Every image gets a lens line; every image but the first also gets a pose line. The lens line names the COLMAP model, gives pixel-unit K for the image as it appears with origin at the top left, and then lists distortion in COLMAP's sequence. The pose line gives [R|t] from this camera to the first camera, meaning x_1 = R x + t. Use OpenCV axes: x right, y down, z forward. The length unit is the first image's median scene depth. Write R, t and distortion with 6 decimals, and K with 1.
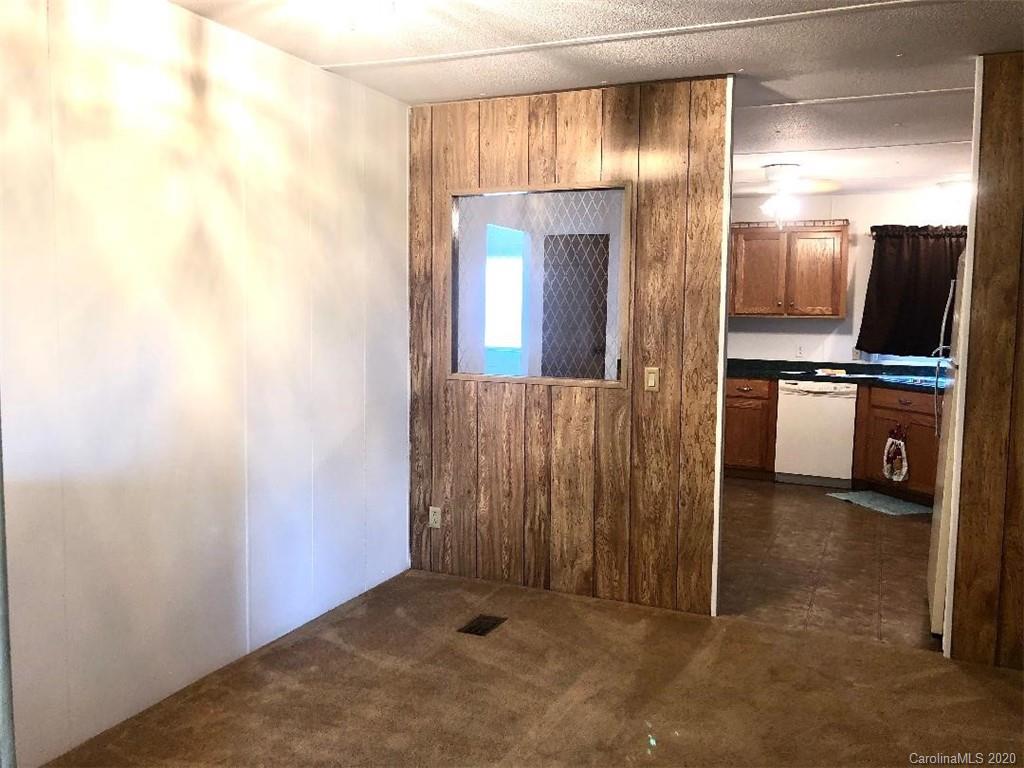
lens RADIAL K [[852.1, 0, 528.7], [0, 852.1, 379.1], [0, 0, 1]] dist [0.063163, -0.052311]
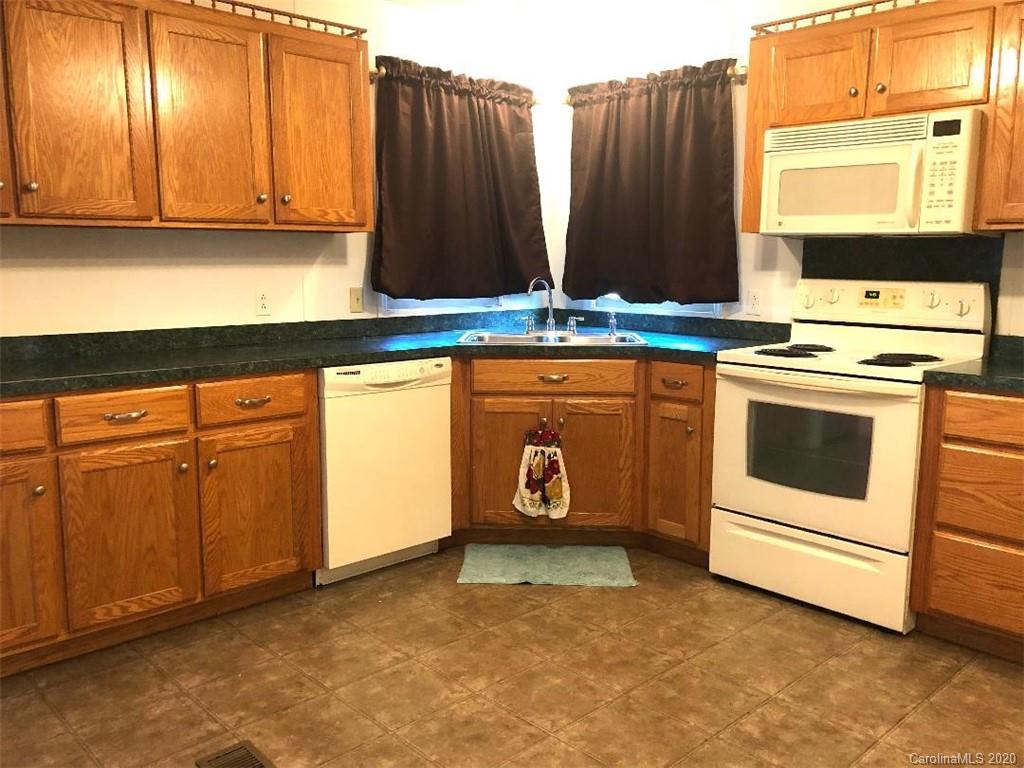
lens RADIAL K [[839.9, 0, 509.8], [0, 839.9, 378.5], [0, 0, 1]] dist [0.037130, -0.033781]
pose [[0.397701, -0.148168, 0.905472, -0.065972], [0.083027, 0.988637, 0.125309, -0.040521], [-0.913751, 0.025343, 0.405484, 0.725691]]
